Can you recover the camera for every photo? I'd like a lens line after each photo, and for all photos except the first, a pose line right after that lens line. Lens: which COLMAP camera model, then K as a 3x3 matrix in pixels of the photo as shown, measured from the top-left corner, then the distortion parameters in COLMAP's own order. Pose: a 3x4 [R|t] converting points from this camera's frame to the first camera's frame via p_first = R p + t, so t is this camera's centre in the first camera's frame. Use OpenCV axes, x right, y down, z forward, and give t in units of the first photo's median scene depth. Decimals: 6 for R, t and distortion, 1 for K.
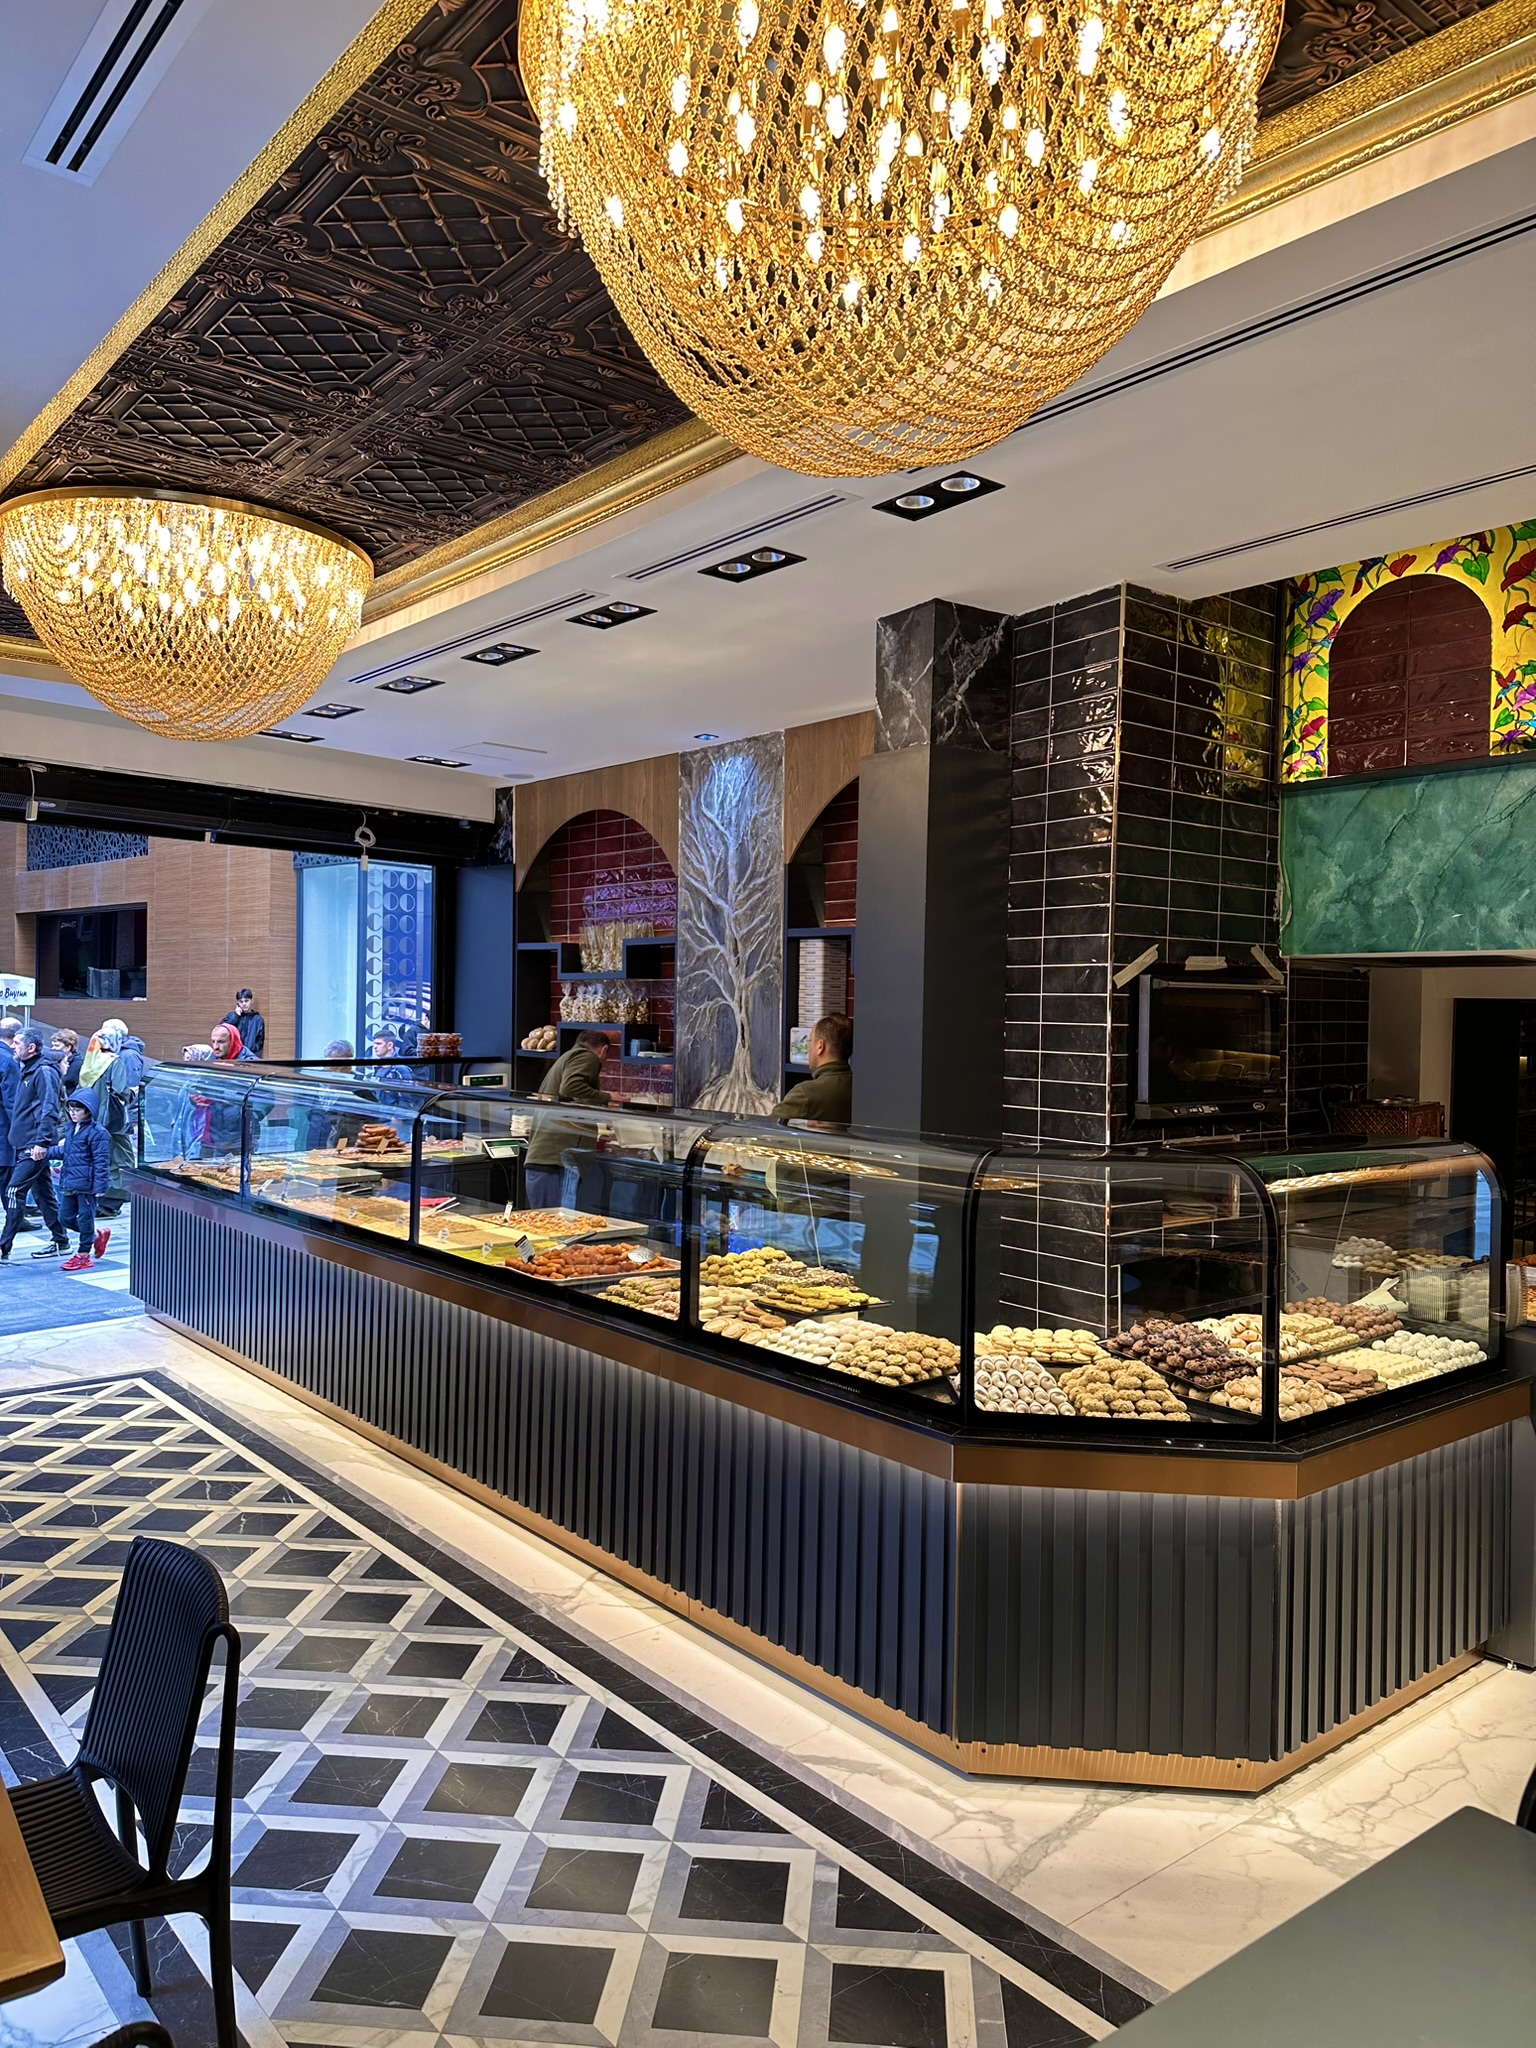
lens RADIAL K [[1435.7, 0, 768.0], [0, 1435.7, 1024.0], [0, 0, 1]] dist [0.072155, -0.103545]
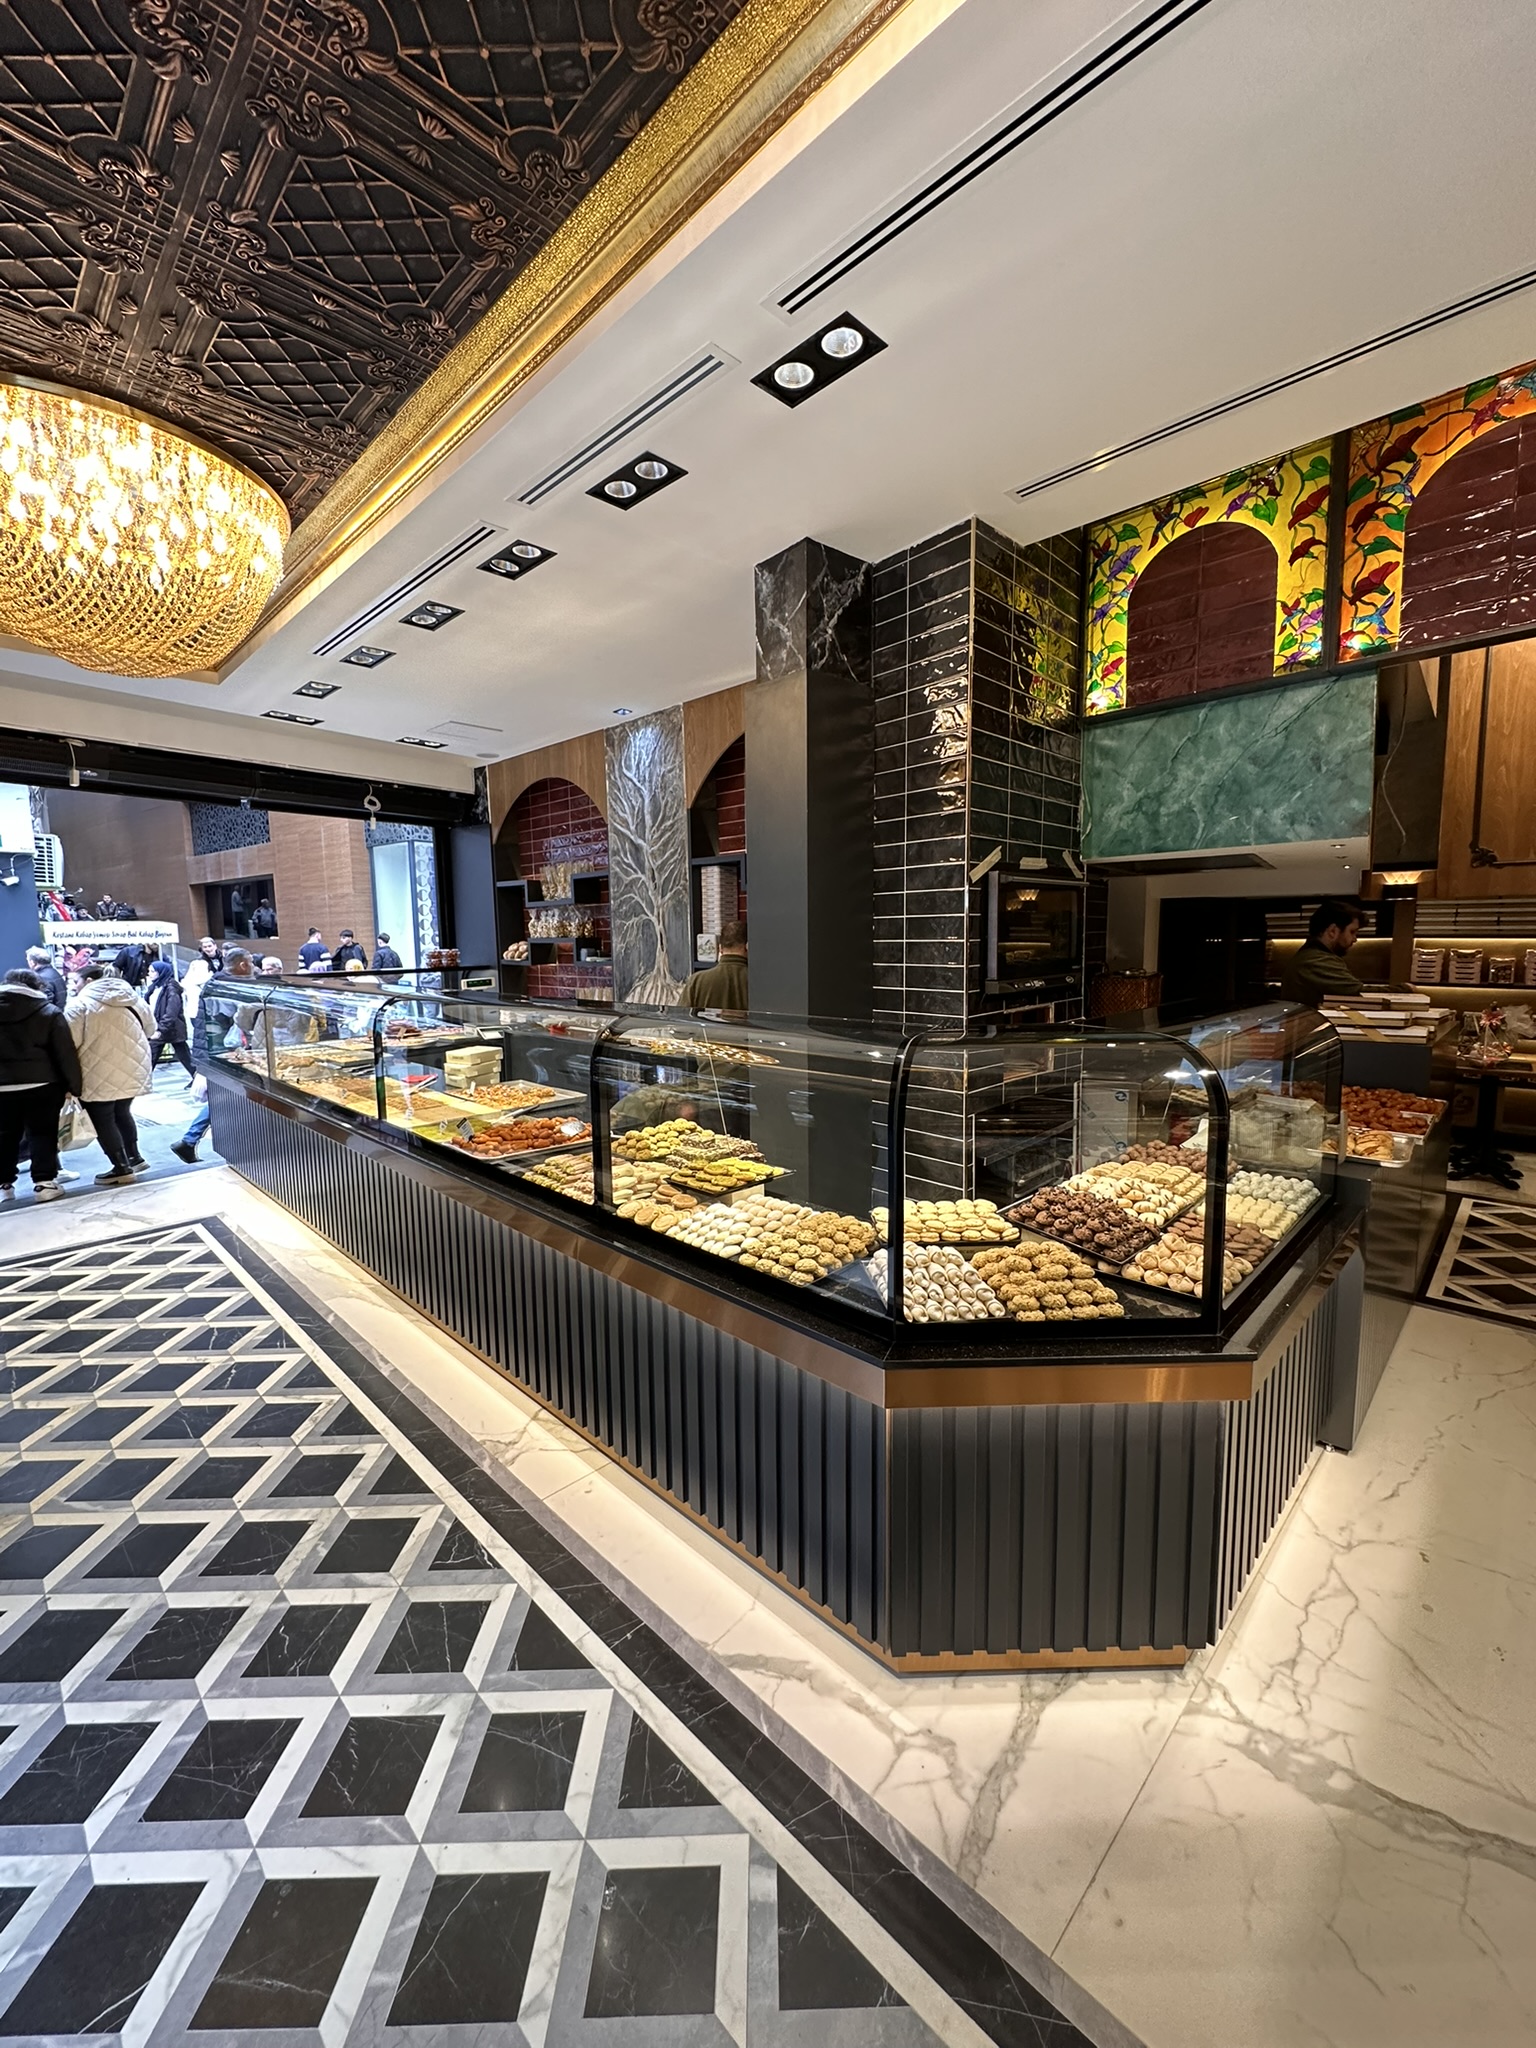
lens RADIAL K [[825.9, 0, 768.0], [0, 825.9, 1024.0], [0, 0, 1]] dist [-0.000478, -0.000158]
pose [[0.994982, -0.042304, 0.090670, 0.011876], [0.033231, 0.994499, 0.099338, 0.016145], [-0.094374, -0.095827, 0.990914, 0.327643]]
